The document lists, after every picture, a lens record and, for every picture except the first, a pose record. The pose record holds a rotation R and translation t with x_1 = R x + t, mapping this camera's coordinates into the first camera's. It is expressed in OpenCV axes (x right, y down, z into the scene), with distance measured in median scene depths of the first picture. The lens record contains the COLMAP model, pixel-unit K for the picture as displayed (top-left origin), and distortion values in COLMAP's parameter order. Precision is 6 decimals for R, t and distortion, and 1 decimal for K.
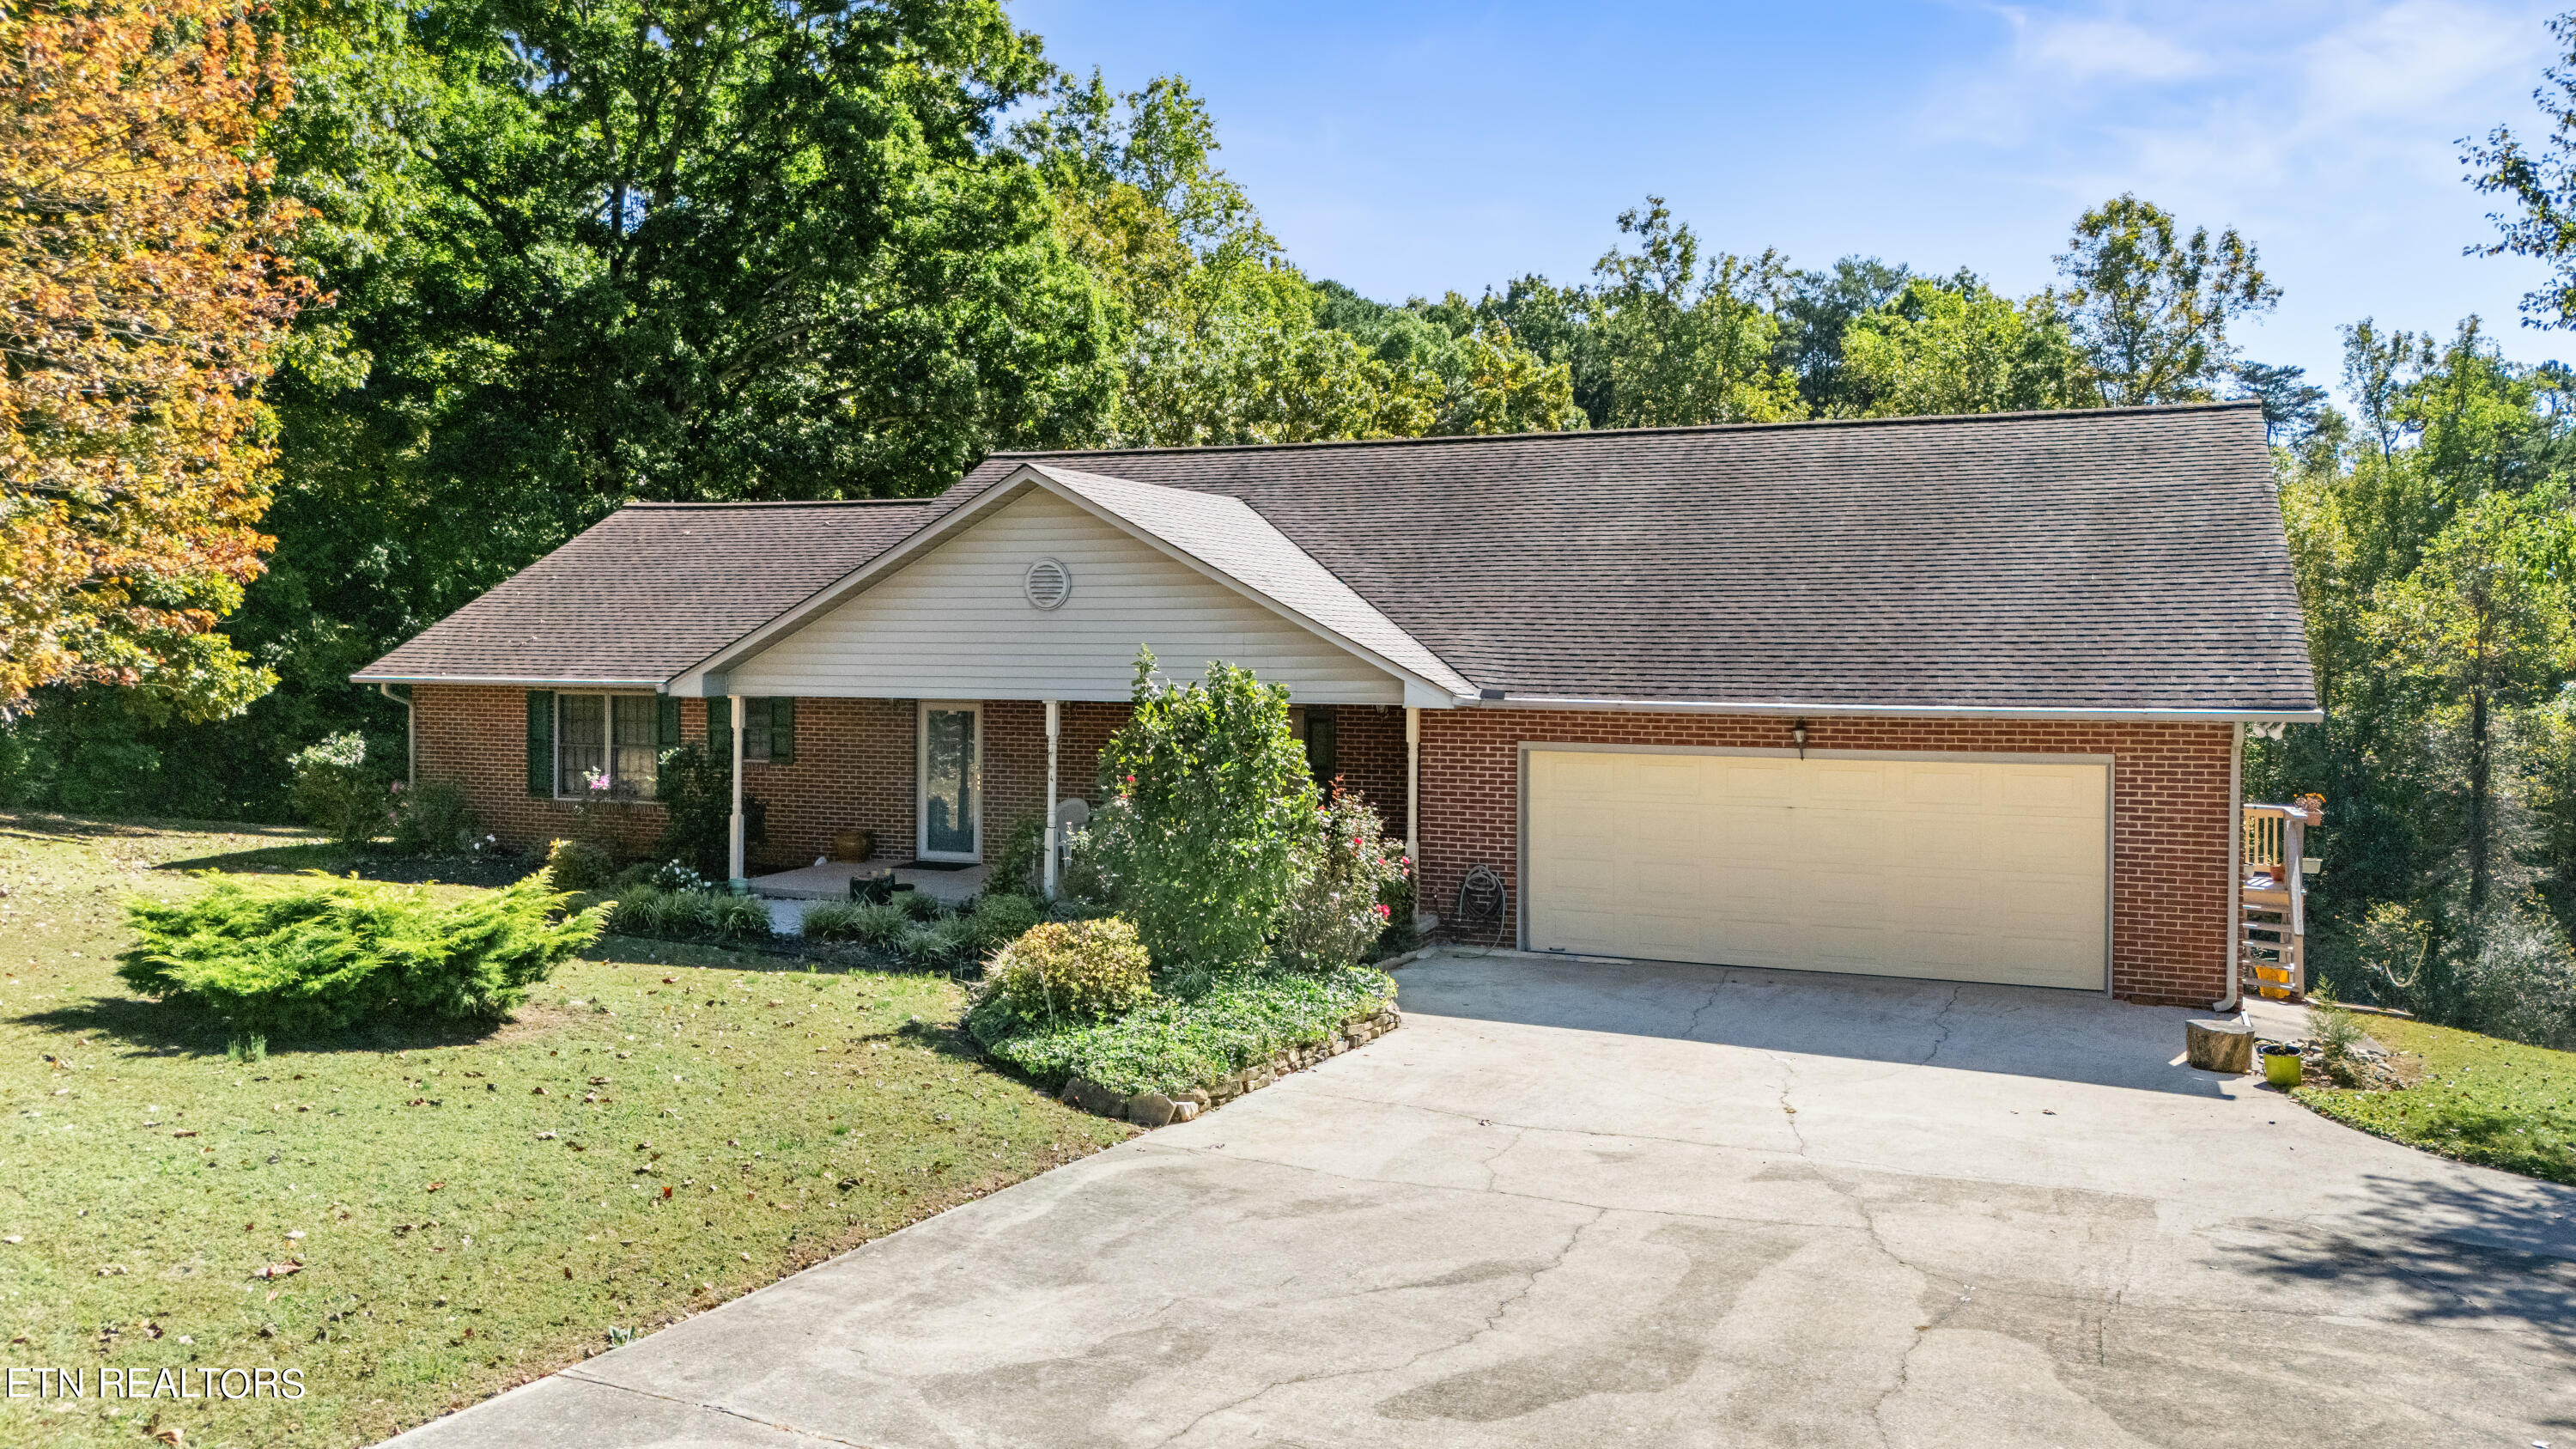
lens RADIAL K [[1878.2, 0, 1287.4], [0, 1878.2, 720.6], [0, 0, 1]] dist [0.043957, -0.017673]
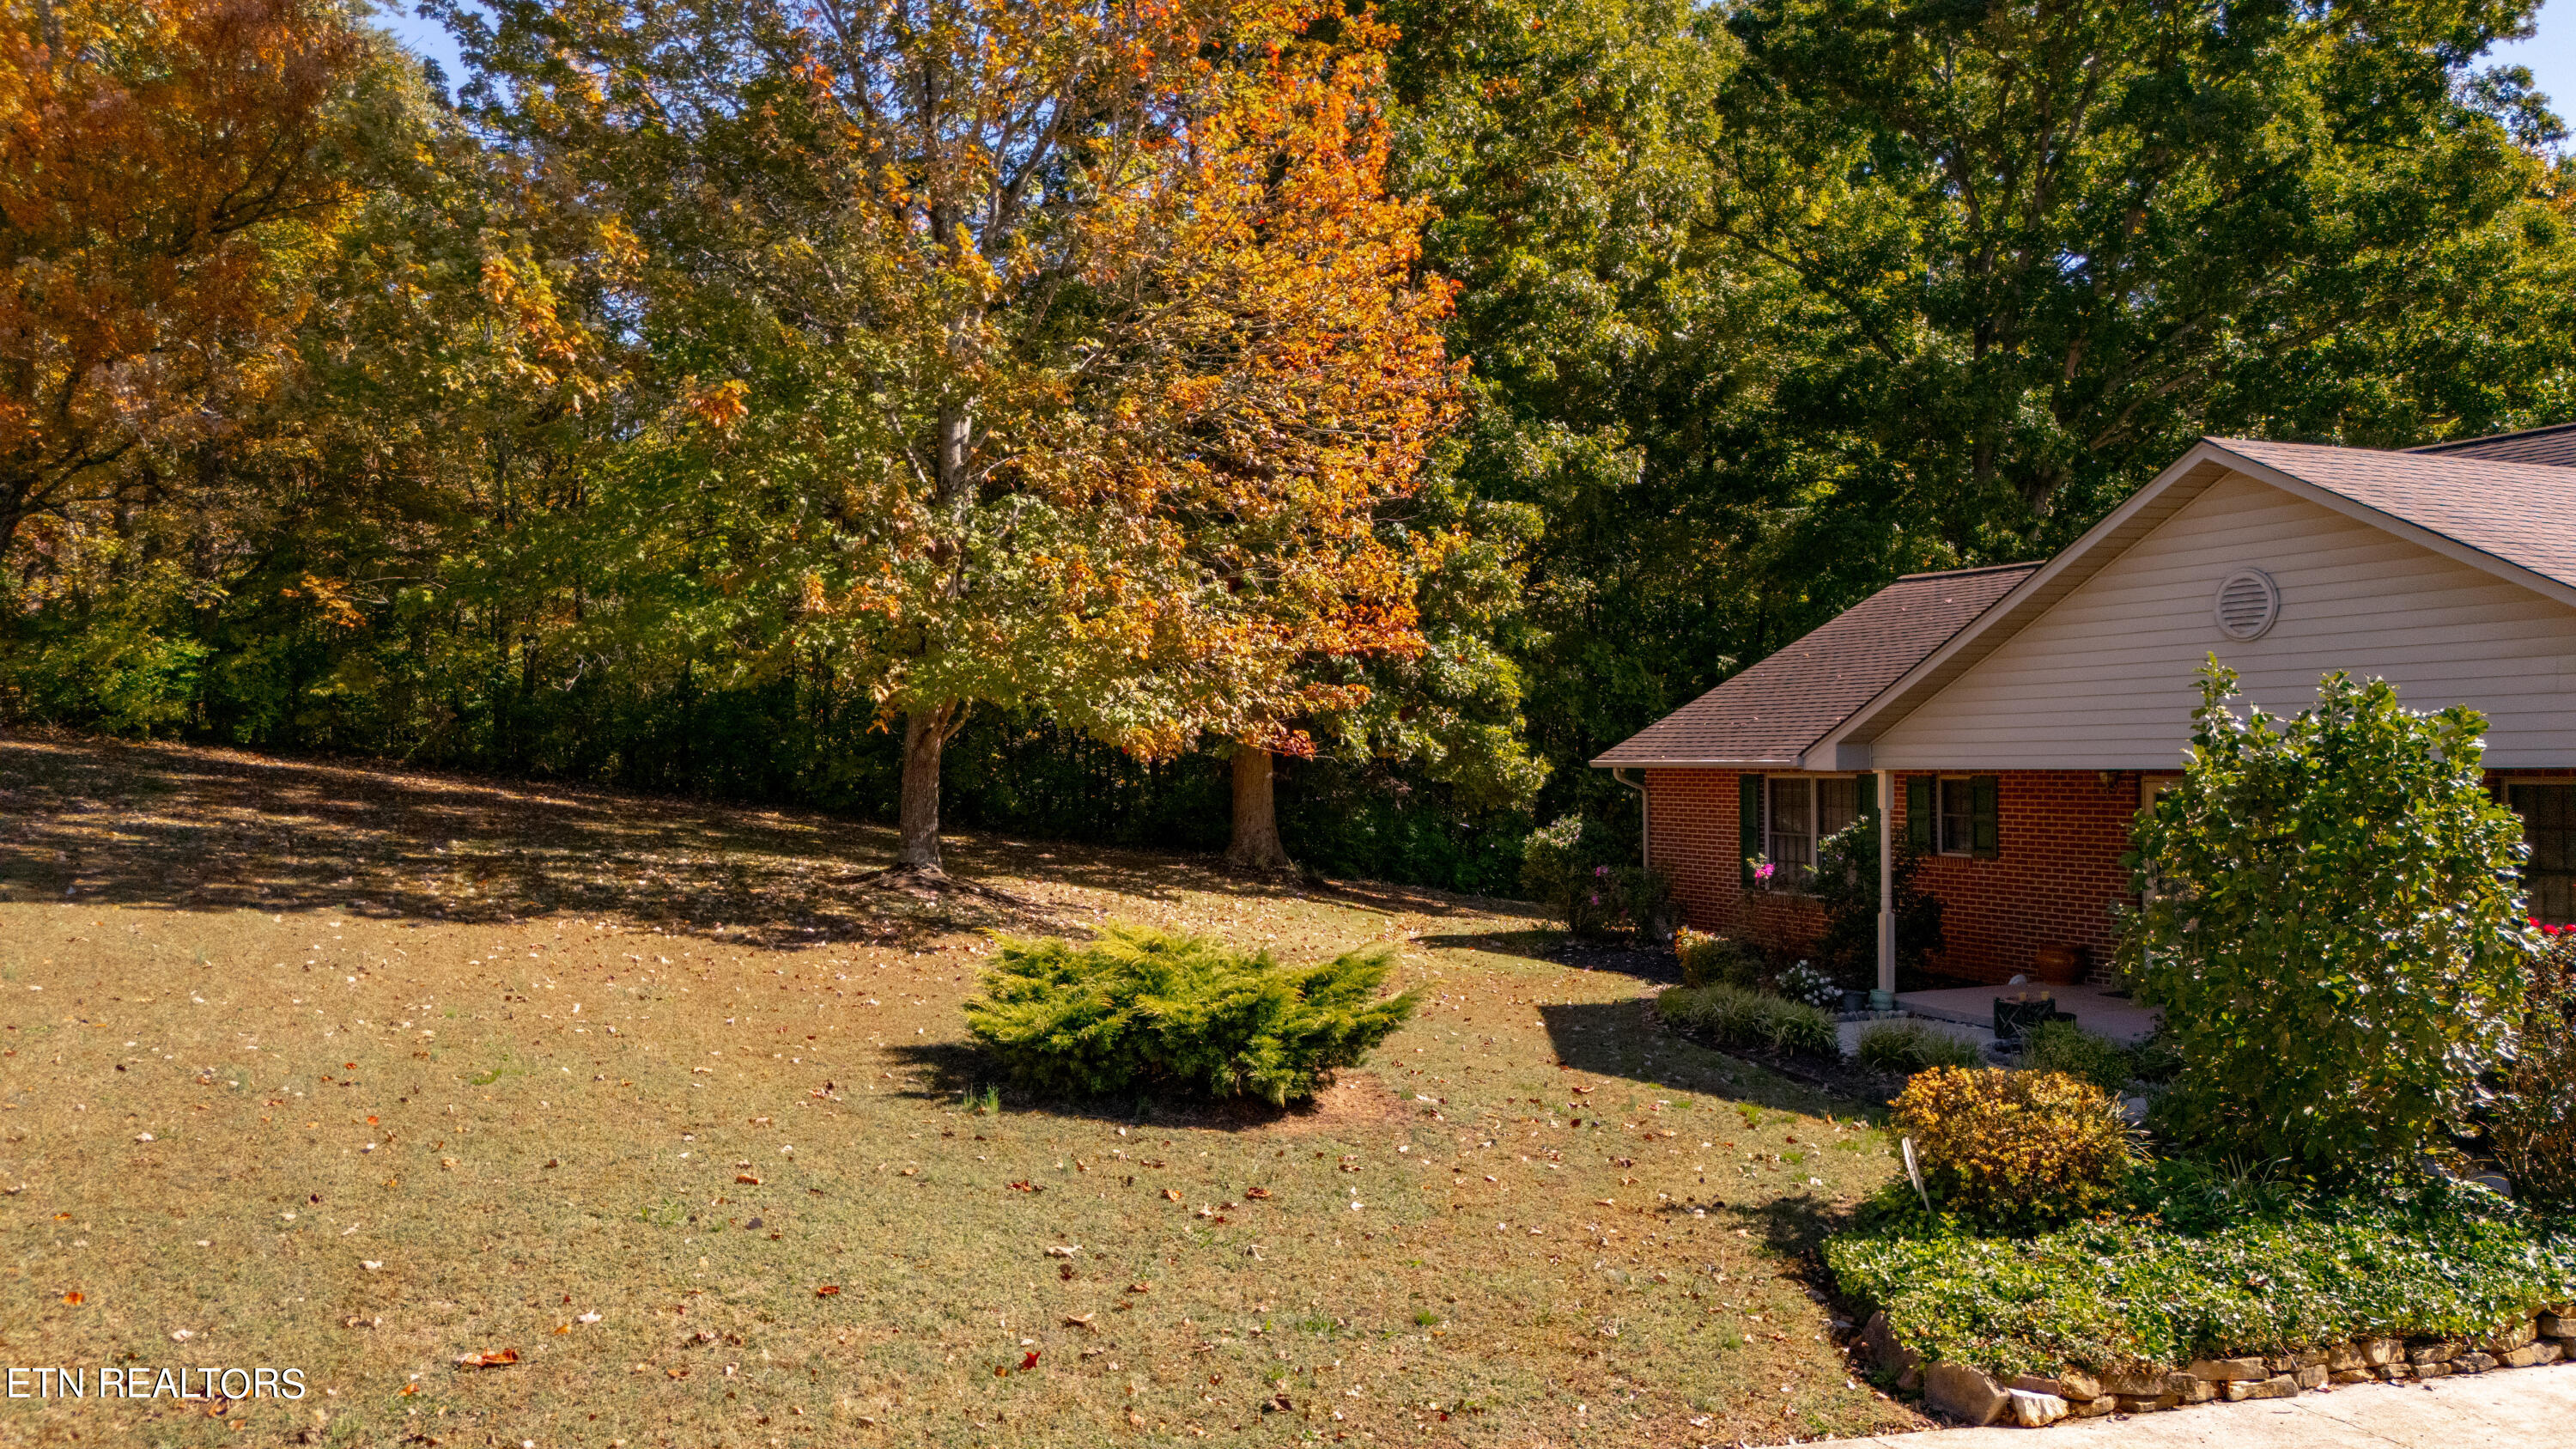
lens RADIAL K [[1878.2, 0, 1287.1], [0, 1878.2, 733.6], [0, 0, 1]] dist [0.043957, -0.017673]
pose [[0.721668, -0.018739, -0.691985, 0.095350], [-0.021461, 0.998547, -0.049423, 0.017334], [0.691906, 0.050517, 0.720218, 0.208529]]
